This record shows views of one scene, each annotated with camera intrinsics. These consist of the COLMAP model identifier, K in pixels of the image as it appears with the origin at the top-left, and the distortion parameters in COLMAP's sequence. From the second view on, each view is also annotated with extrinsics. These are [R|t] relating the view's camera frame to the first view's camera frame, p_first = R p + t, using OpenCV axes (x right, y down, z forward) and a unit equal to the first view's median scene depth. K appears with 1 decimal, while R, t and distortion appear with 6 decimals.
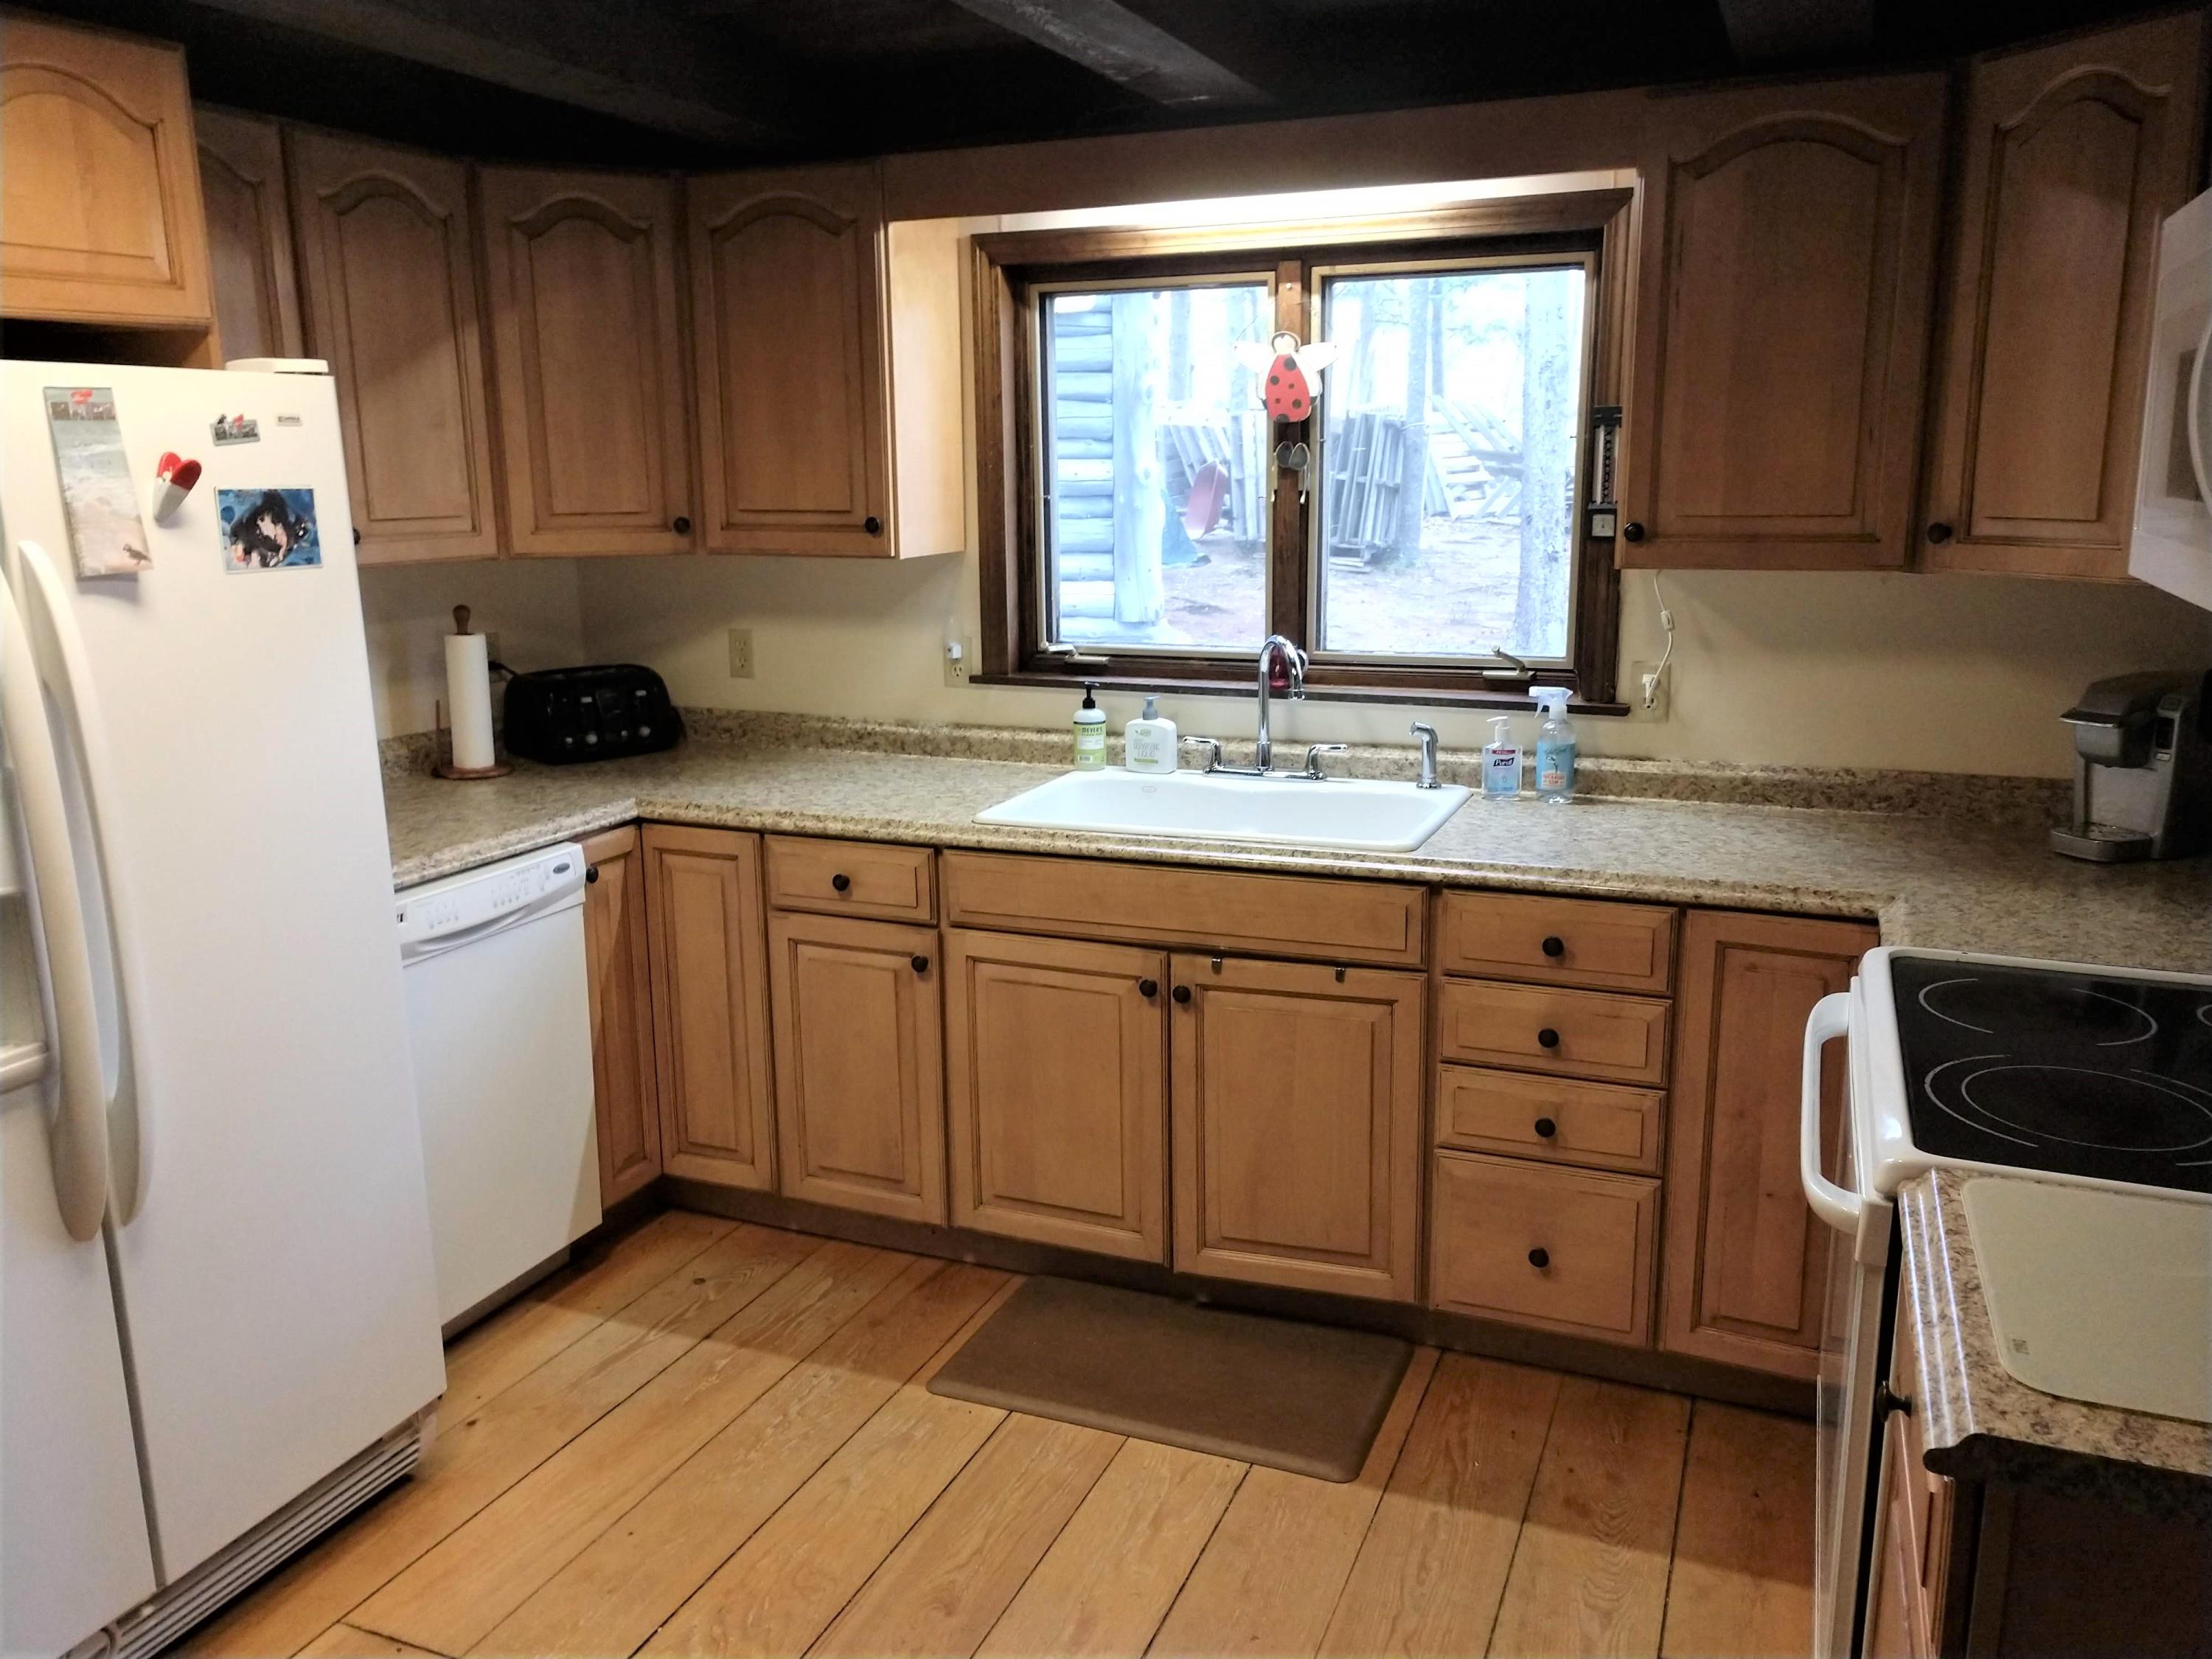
lens RADIAL K [[1689.4, 0, 1105.4], [0, 1689.4, 827.0], [0, 0, 1]] dist [0.000201, 0.001032]
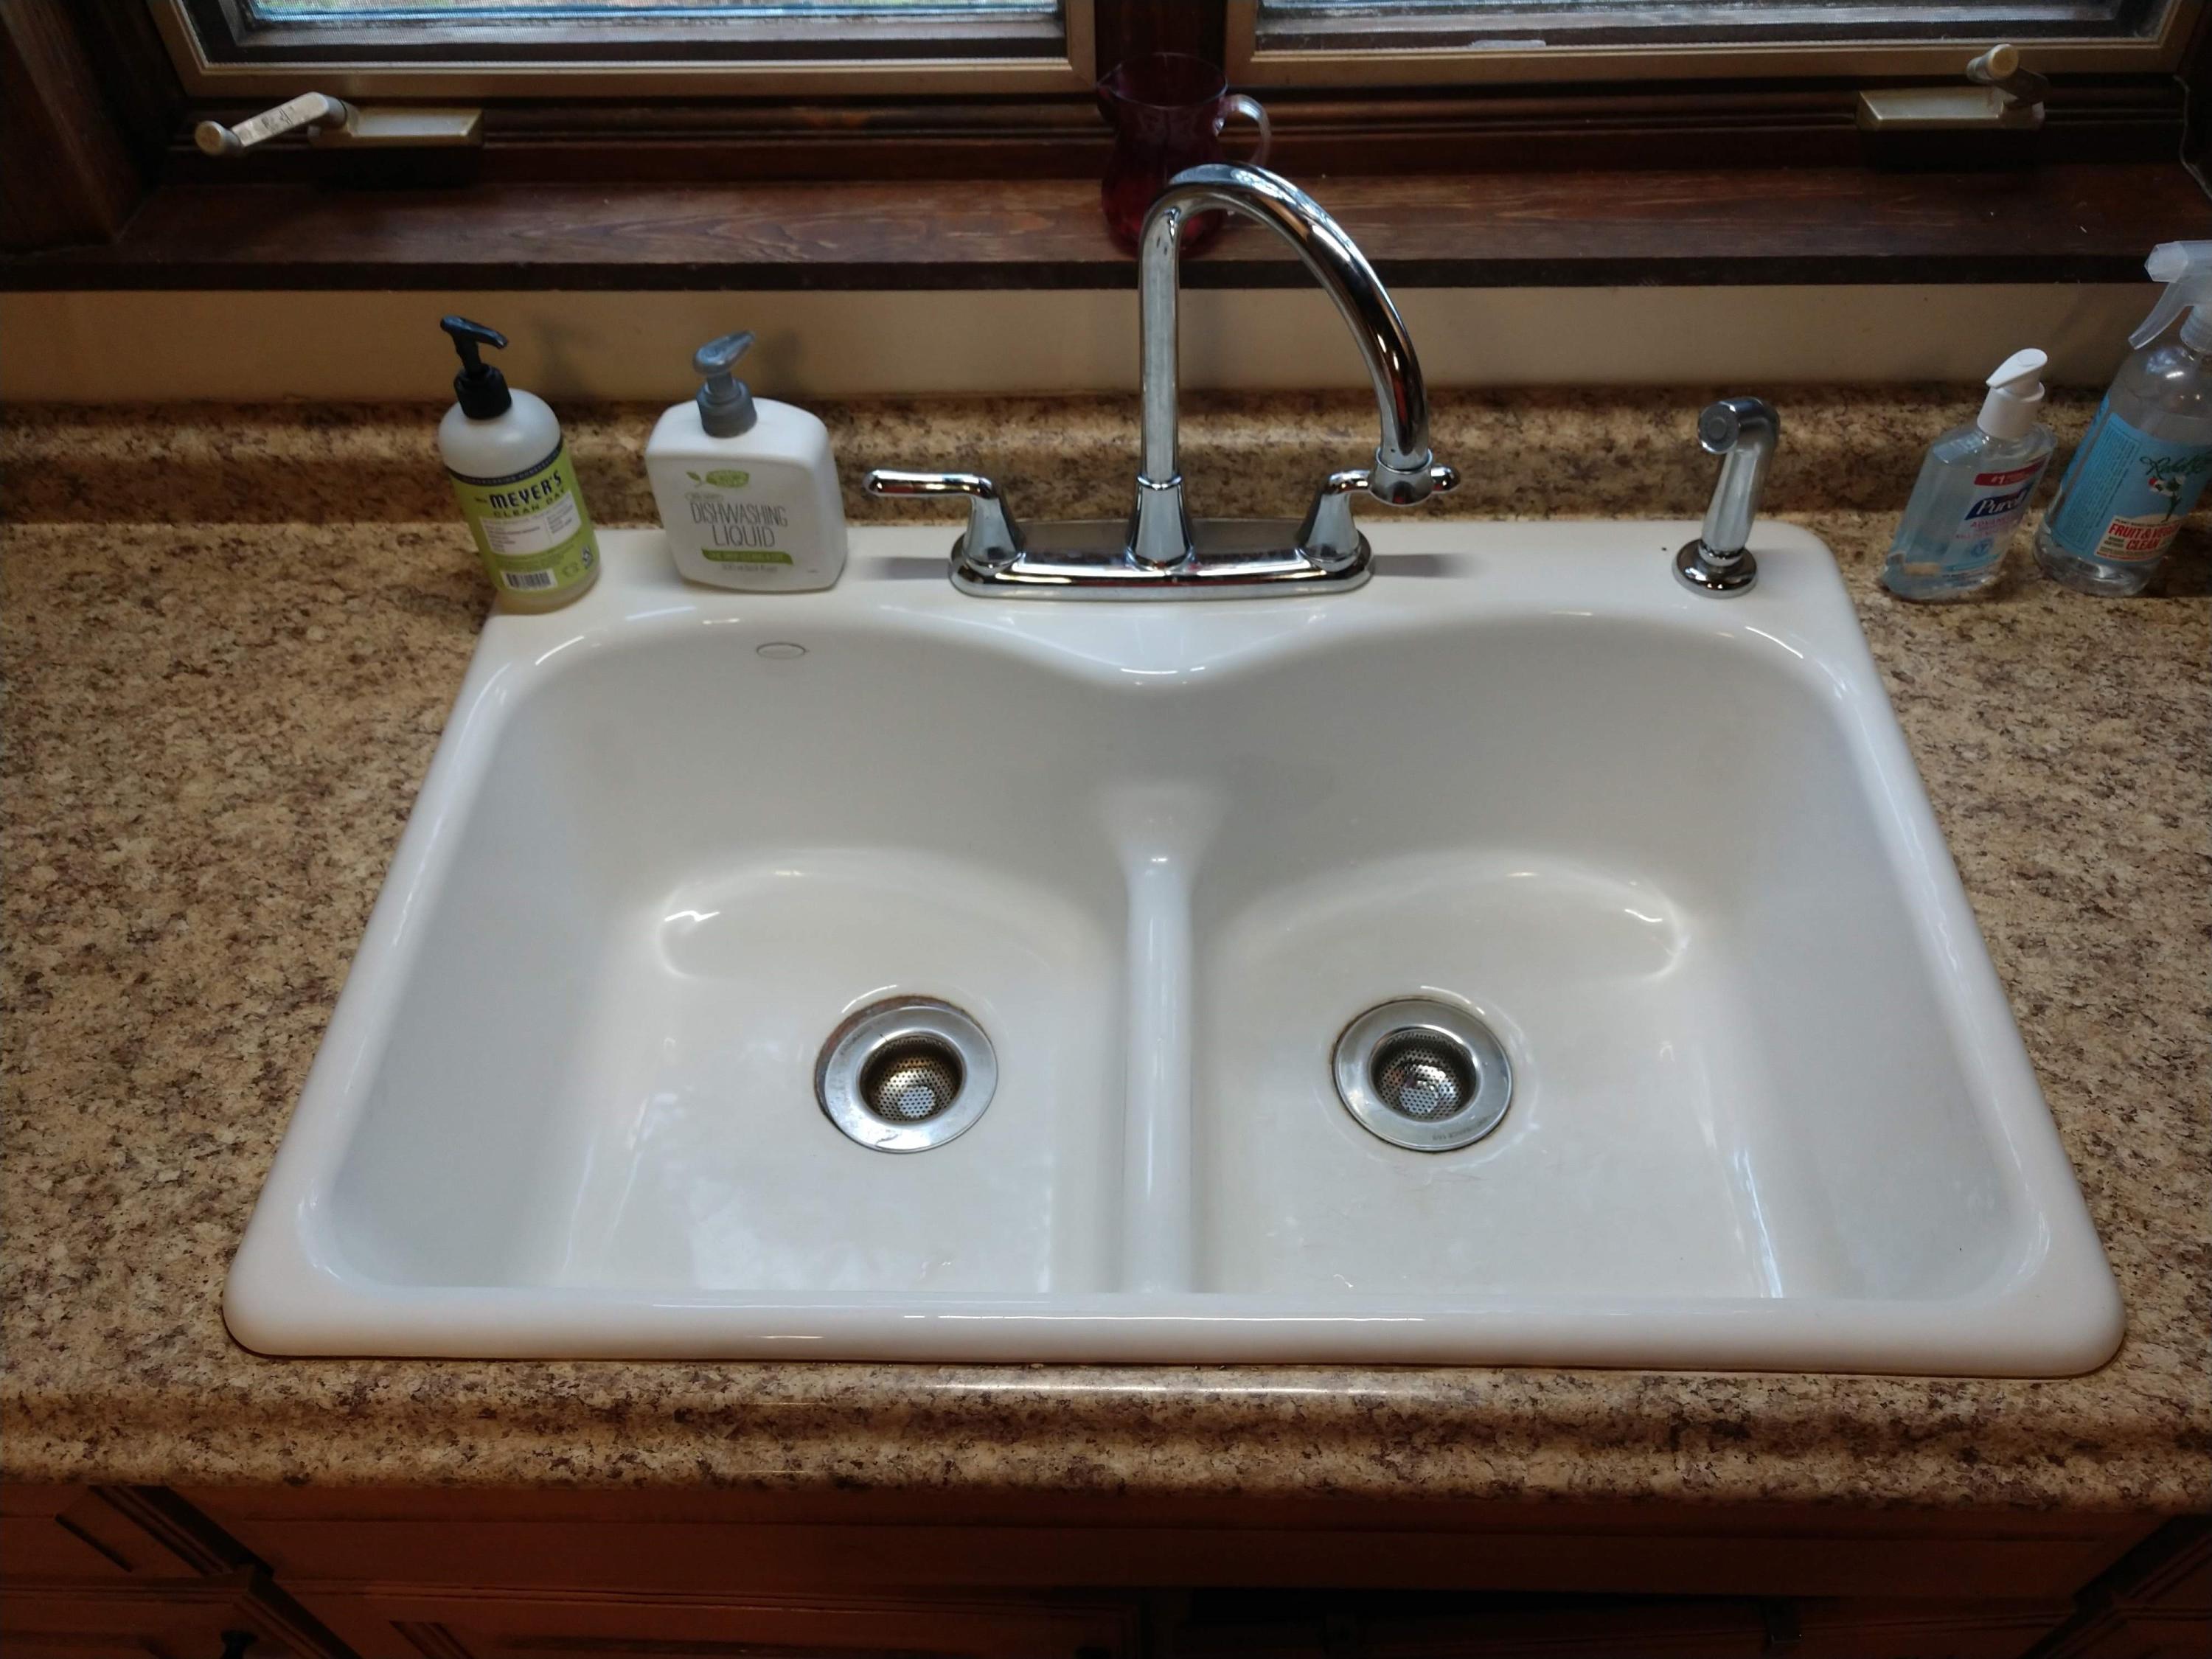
lens RADIAL K [[1689.4, 0, 1107.7], [0, 1689.4, 828.1], [0, 0, 1]] dist [0.000201, 0.001032]
pose [[0.935255, -0.268927, 0.230165, 0.002817], [0.080932, 0.795465, 0.600571, -0.171750], [-0.344598, -0.543059, 0.765728, 0.731637]]
